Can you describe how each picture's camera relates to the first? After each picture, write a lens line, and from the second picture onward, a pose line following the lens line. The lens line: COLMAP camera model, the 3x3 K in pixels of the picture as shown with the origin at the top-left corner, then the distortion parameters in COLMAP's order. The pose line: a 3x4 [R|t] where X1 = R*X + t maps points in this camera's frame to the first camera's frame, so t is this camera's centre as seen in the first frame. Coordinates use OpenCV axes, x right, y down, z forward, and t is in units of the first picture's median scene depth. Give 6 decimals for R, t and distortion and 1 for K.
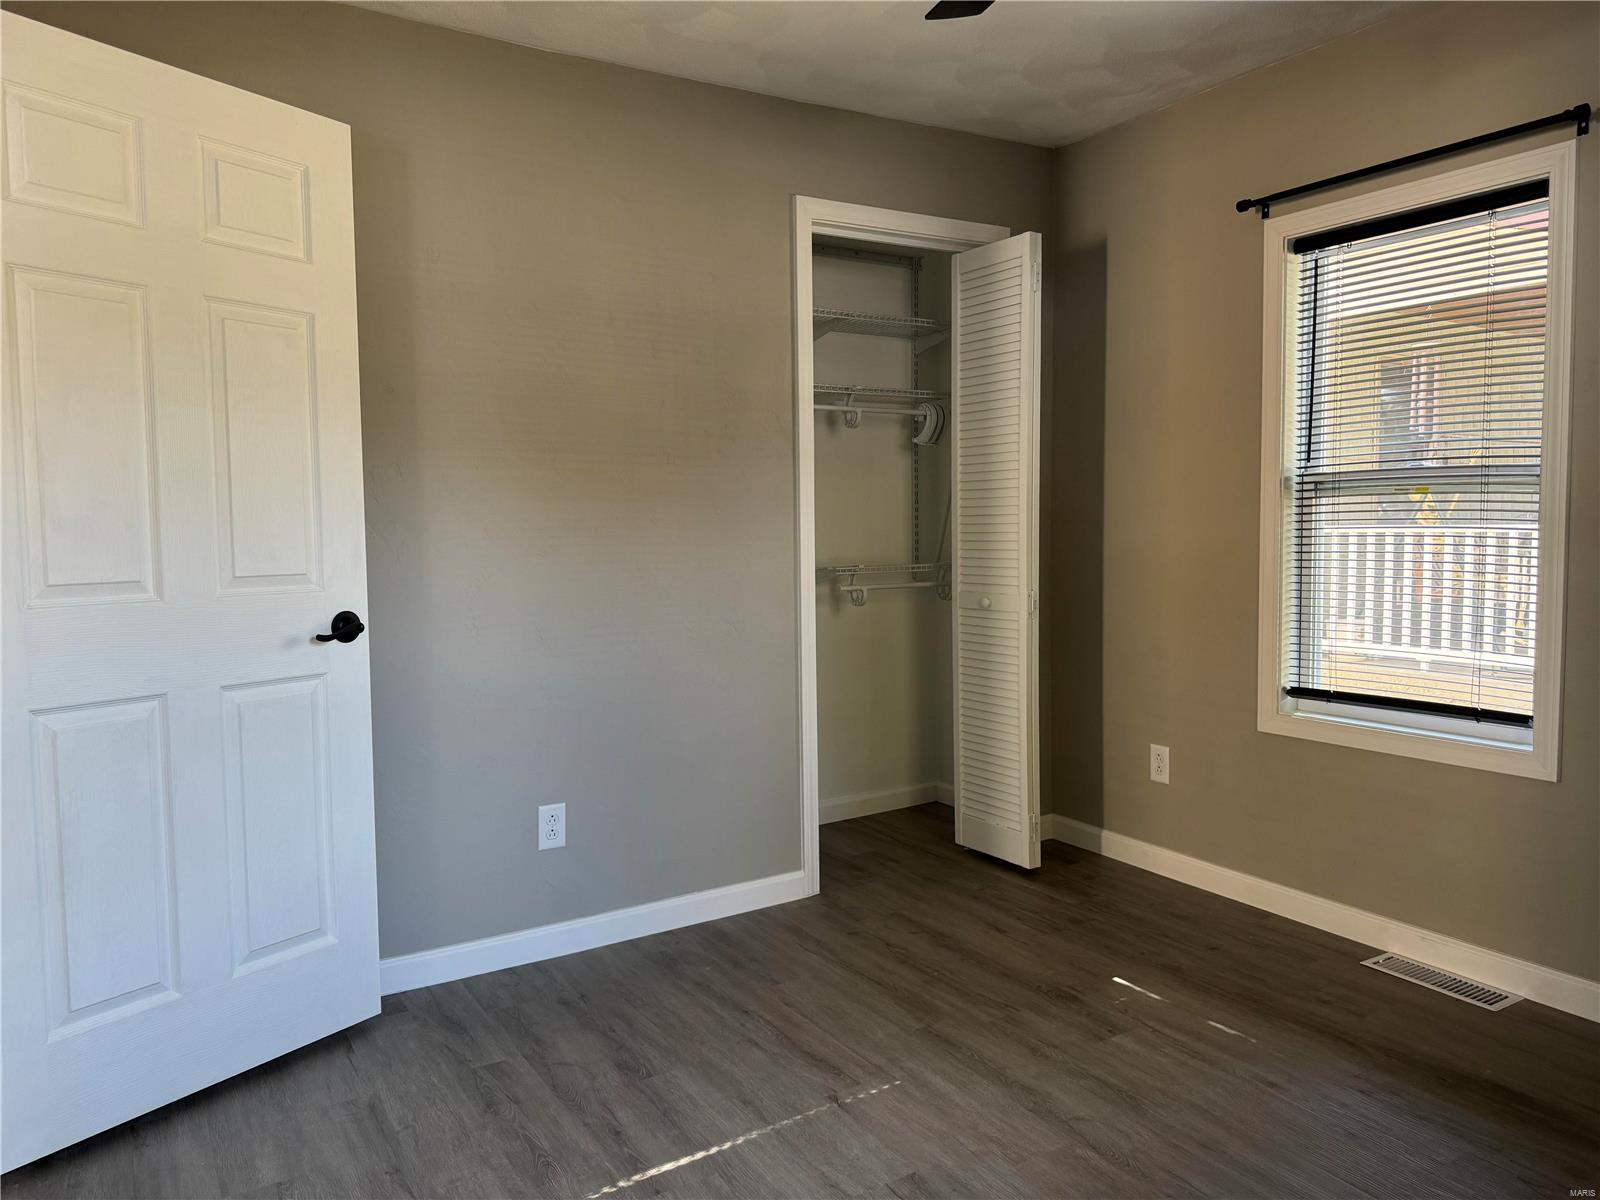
lens RADIAL K [[1126.3, 0, 788.2], [0, 1126.3, 599.5], [0, 0, 1]] dist [-0.000604, -0.000461]
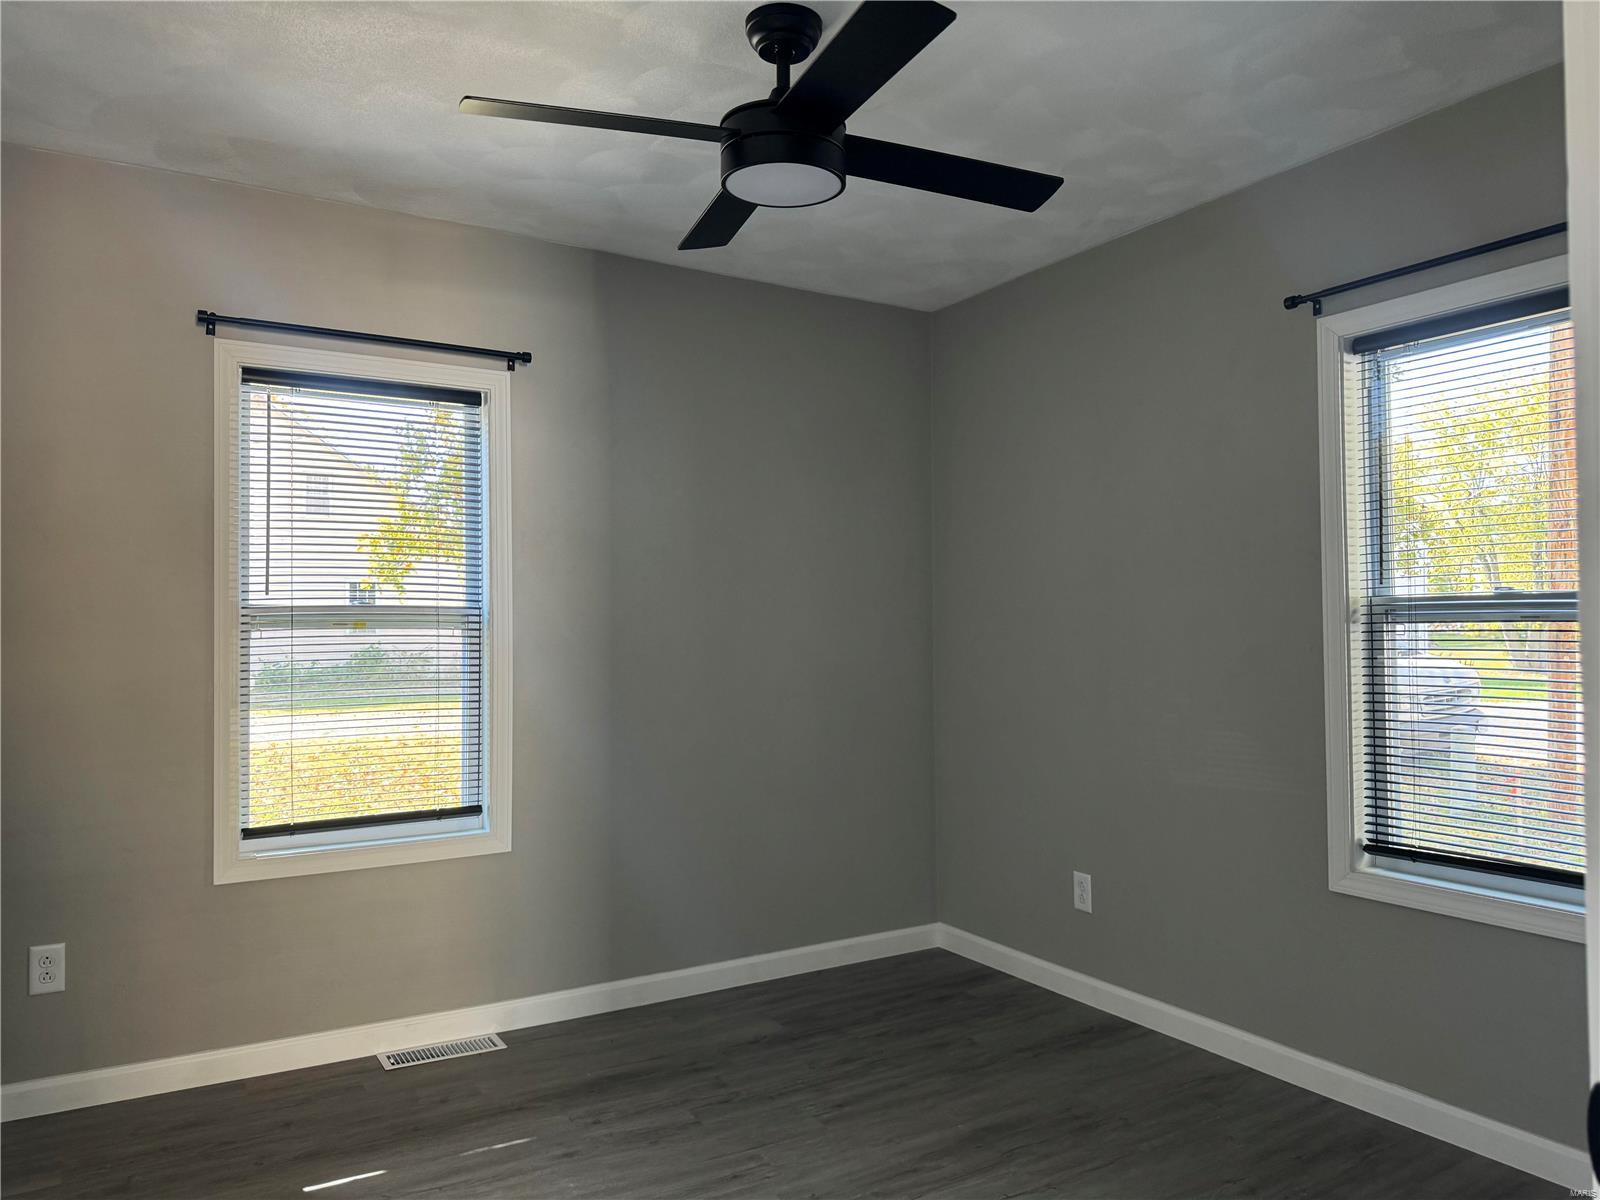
lens RADIAL K [[1126.3, 0, 788.2], [0, 1126.3, 599.5], [0, 0, 1]] dist [-0.000604, -0.000461]
pose [[0.010702, 0.041763, 0.999070, -0.587222], [0.077284, 0.996104, -0.042467, -0.044867], [-0.996952, 0.077667, 0.007433, 0.606231]]
